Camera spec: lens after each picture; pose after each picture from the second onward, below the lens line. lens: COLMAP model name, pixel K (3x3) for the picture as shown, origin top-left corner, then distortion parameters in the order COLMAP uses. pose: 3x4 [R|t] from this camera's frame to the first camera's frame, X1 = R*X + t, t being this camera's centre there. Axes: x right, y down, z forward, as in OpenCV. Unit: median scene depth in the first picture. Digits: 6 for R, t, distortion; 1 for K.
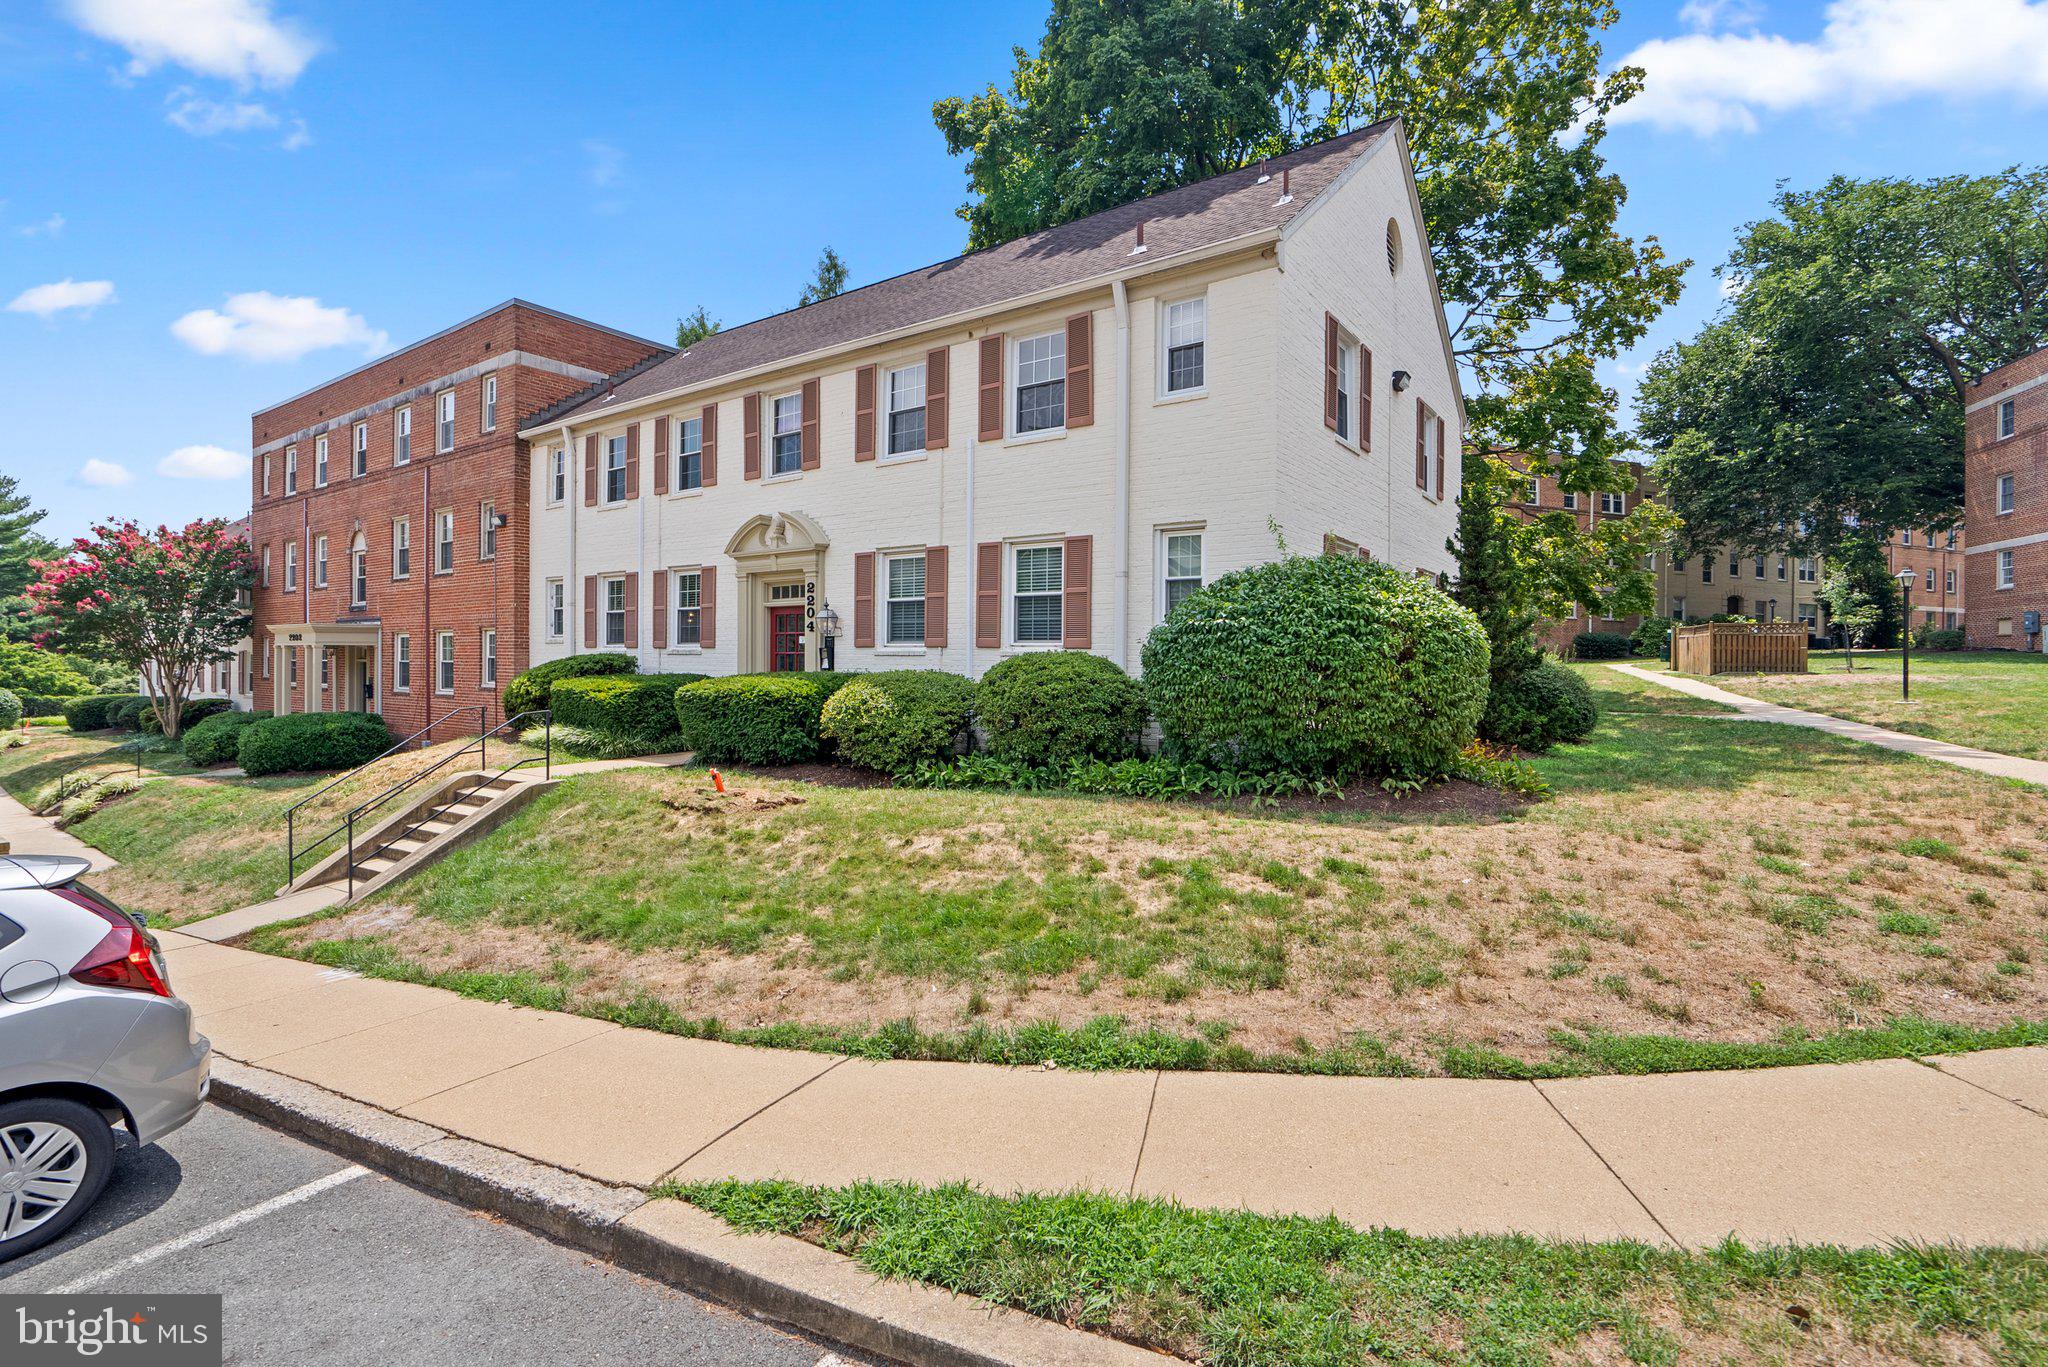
lens RADIAL K [[941.2, 0, 1031.7], [0, 941.2, 681.5], [0, 0, 1]] dist [-0.005133, 0.003091]
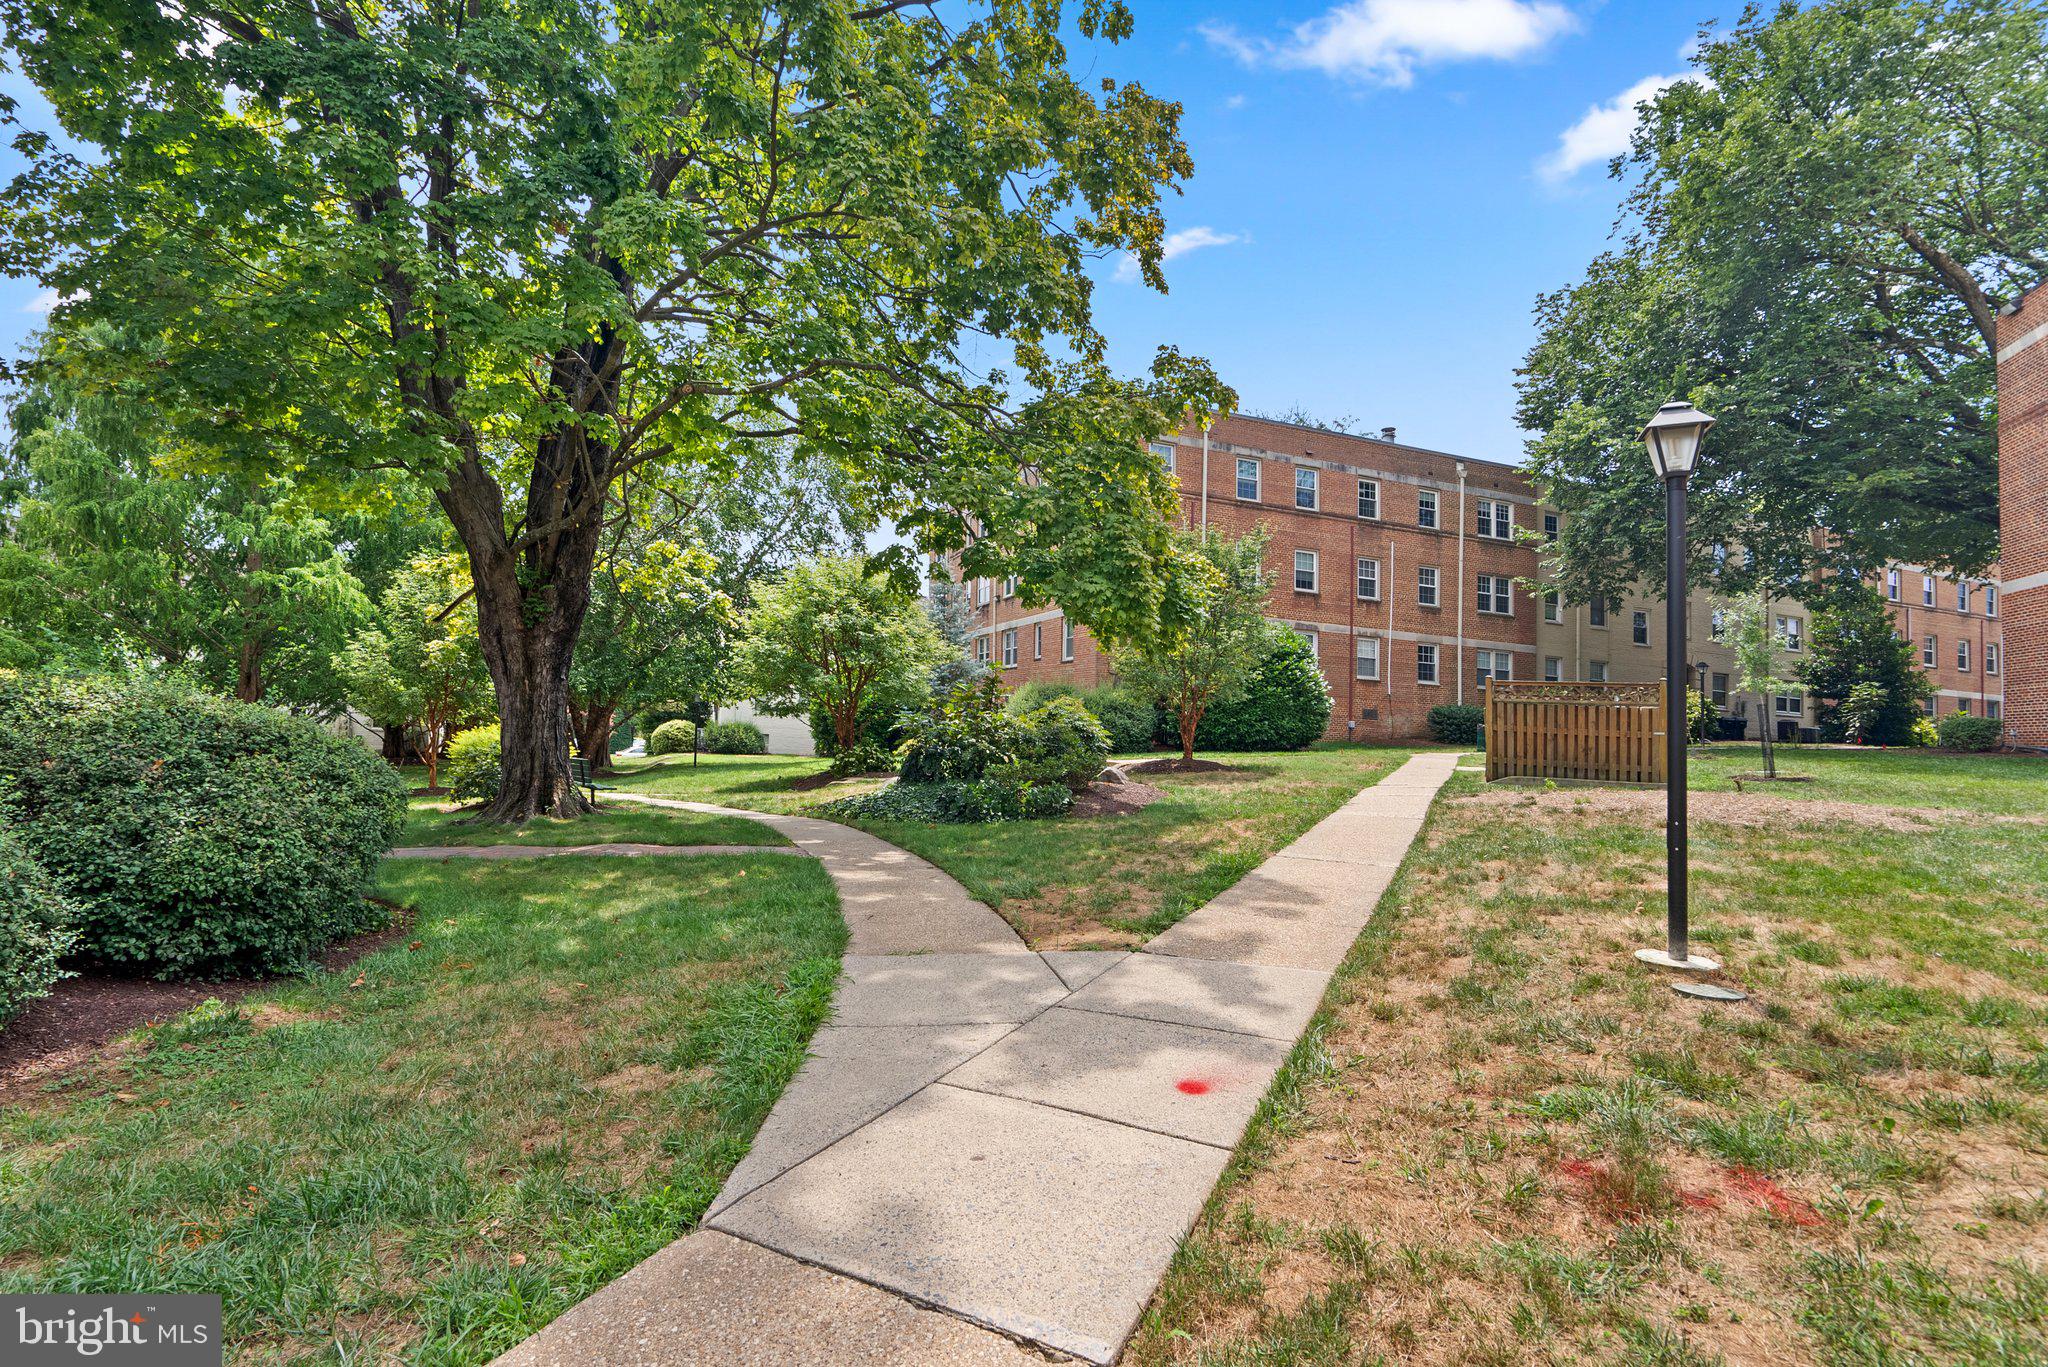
lens RADIAL K [[941.2, 0, 1013.0], [0, 941.2, 691.3], [0, 0, 1]] dist [-0.005133, 0.003091]
pose [[0.998448, 0.040658, -0.038065, 0.335398], [-0.042633, 0.997705, -0.052596, -0.011815], [0.035839, 0.054137, 0.997890, 0.330656]]
